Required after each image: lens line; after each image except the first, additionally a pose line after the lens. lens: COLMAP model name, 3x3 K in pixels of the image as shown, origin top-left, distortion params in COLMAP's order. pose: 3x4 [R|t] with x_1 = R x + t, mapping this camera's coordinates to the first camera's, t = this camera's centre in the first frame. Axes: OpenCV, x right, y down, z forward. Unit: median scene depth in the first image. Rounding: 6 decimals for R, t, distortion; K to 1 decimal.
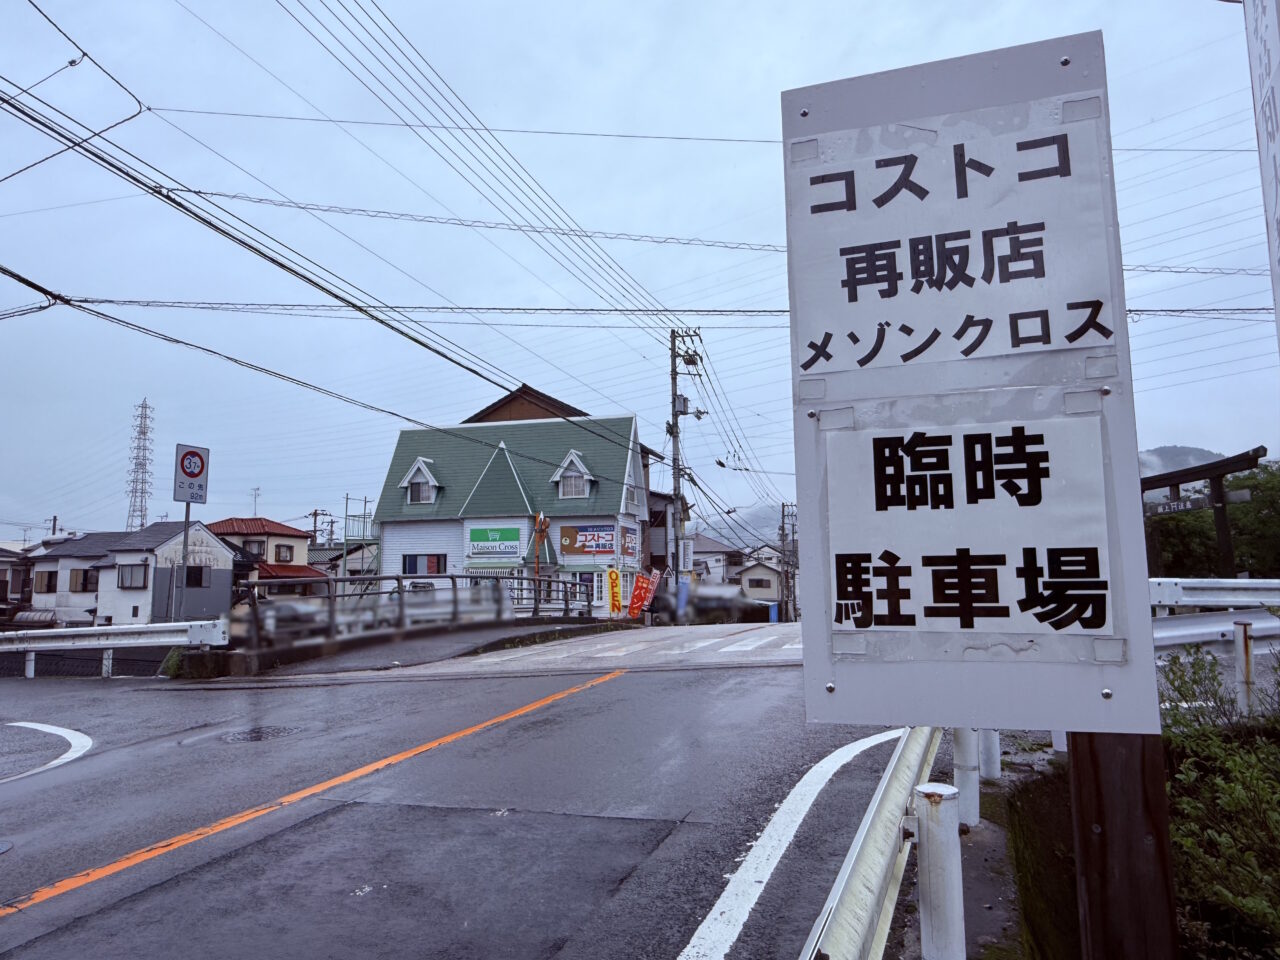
lens RADIAL K [[840.0, 0, 647.1], [0, 840.0, 477.2], [0, 0, 1]] dist [-0.011427, -0.001697]
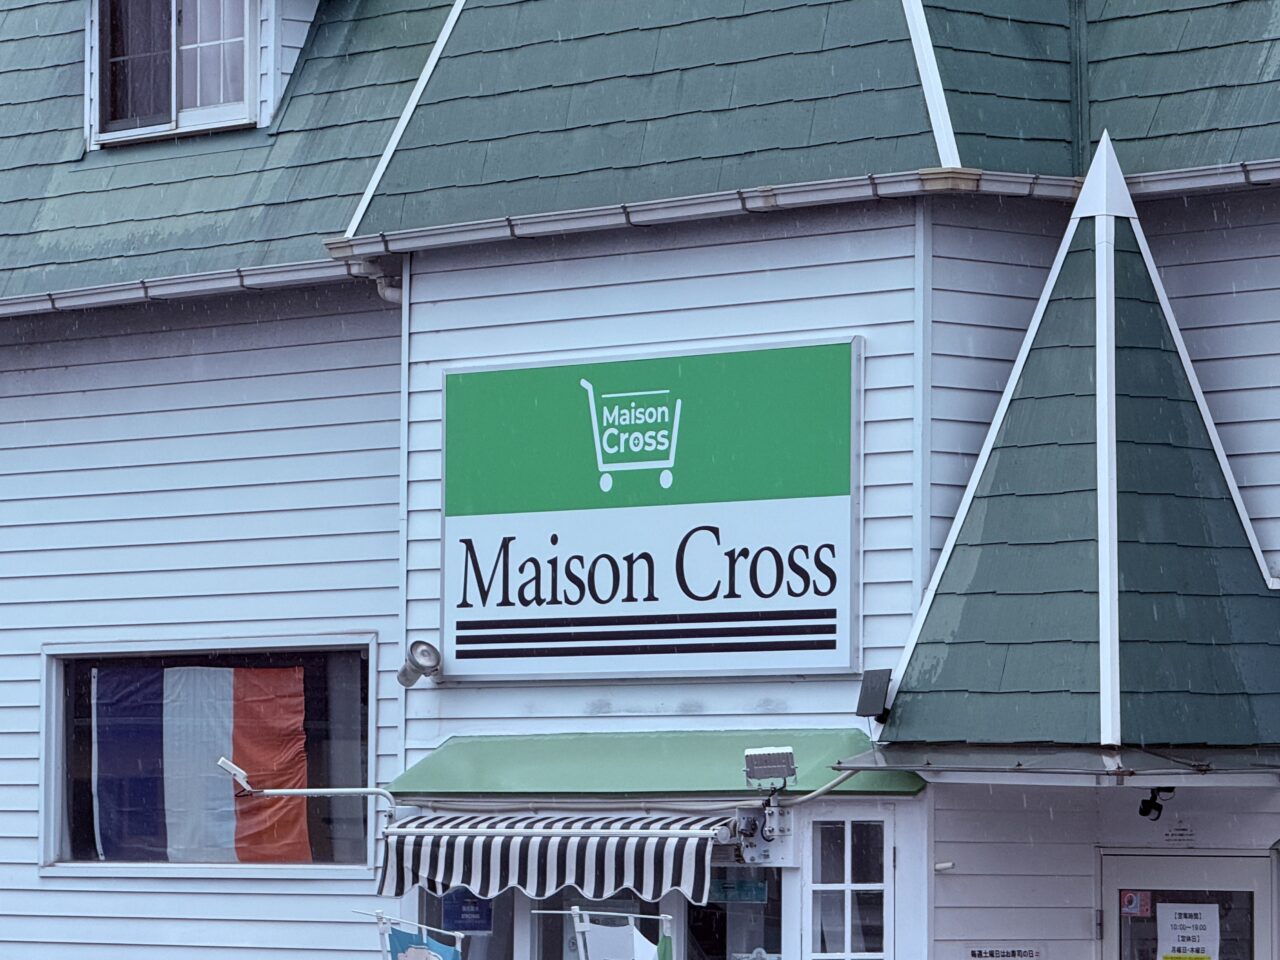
lens RADIAL K [[5803.8, 0, 596.4], [0, 5803.8, 537.1], [0, 0, 1]] dist [0.206646, 0.000000]
pose [[0.833637, -0.018011, -0.552019, 0.142734], [0.061169, 0.996330, 0.059866, 0.039654], [0.548916, -0.083673, 0.831679, 0.450392]]
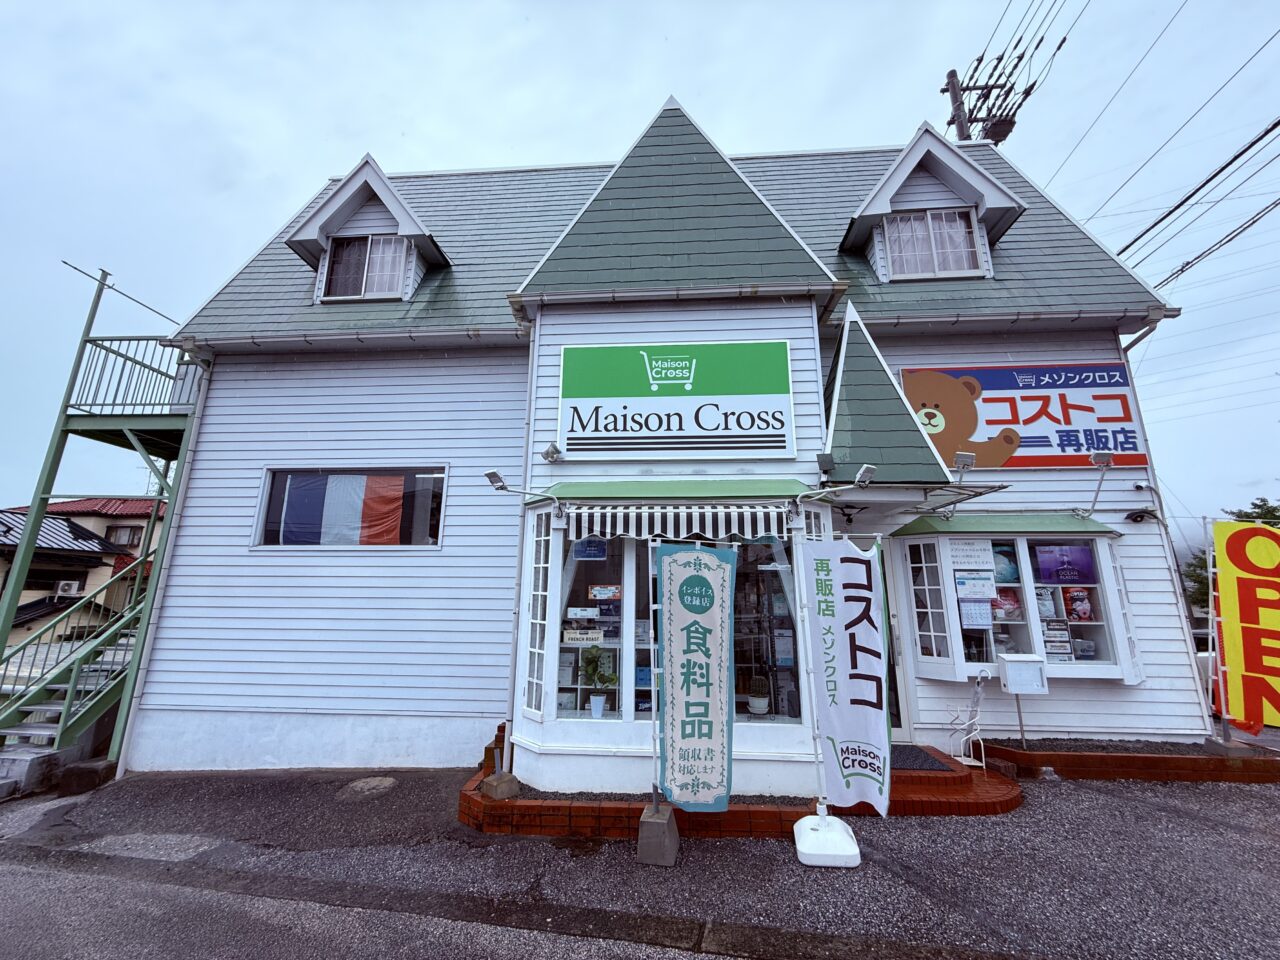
lens RADIAL K [[512.9, 0, 633.0], [0, 512.9, 480.0], [0, 0, 1]] dist [-0.004119, 0.001007]
pose [[0.984368, 0.053460, 0.167814, -0.199943], [-0.036070, 0.993817, -0.105012, 0.106817], [-0.172391, 0.097318, 0.980210, 0.801500]]
